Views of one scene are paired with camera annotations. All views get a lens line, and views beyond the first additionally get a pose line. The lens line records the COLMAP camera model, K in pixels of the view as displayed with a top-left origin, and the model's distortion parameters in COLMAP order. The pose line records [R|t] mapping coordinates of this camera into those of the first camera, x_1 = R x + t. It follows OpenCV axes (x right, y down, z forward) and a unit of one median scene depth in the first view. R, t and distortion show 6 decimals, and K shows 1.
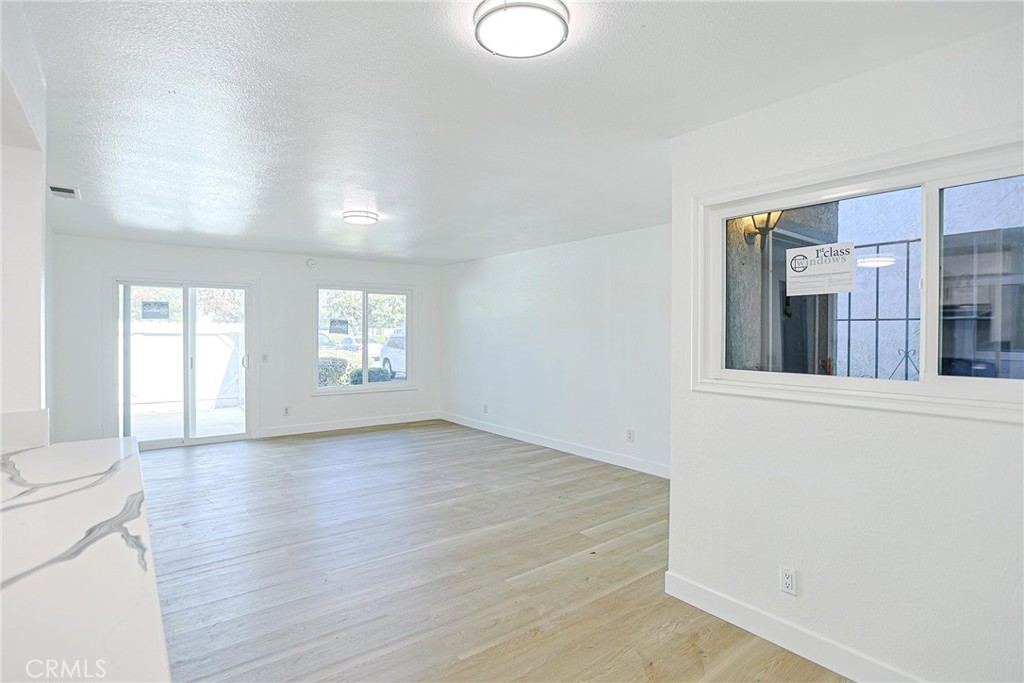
lens RADIAL K [[503.2, 0, 513.1], [0, 503.2, 335.8], [0, 0, 1]] dist [-0.032027, 0.000104]
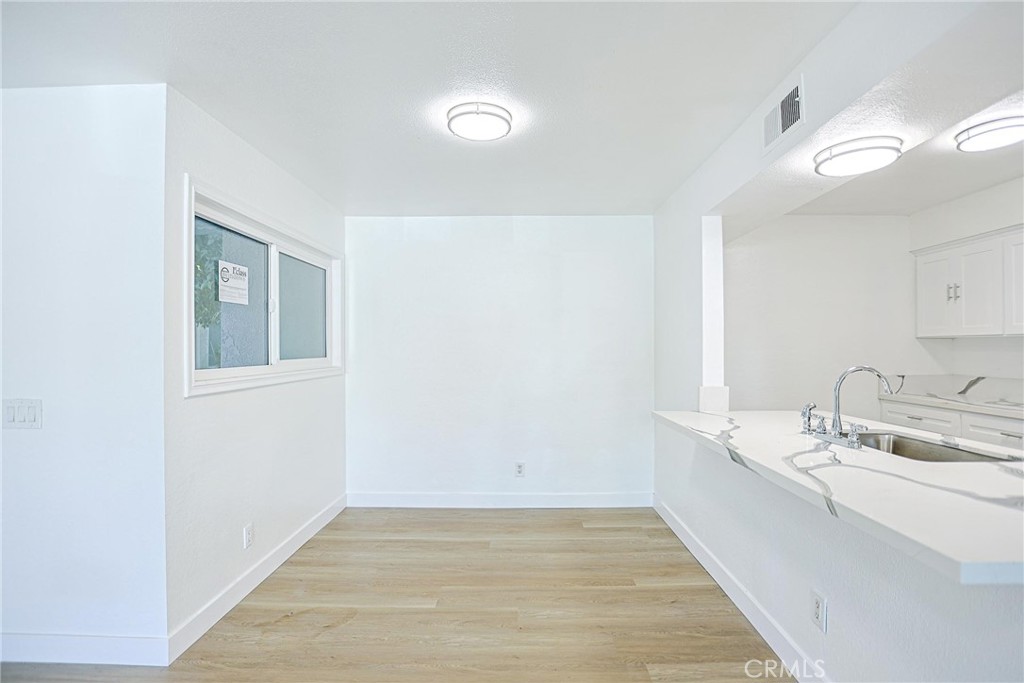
lens RADIAL K [[494.8, 0, 517.9], [0, 494.8, 343.6], [0, 0, 1]] dist [-0.053465, 0.020967]
pose [[-0.778679, 0.001498, 0.627421, -0.723927], [0.001711, 0.999999, -0.000264, 0.020896], [-0.627421, 0.000868, -0.778680, 1.529472]]
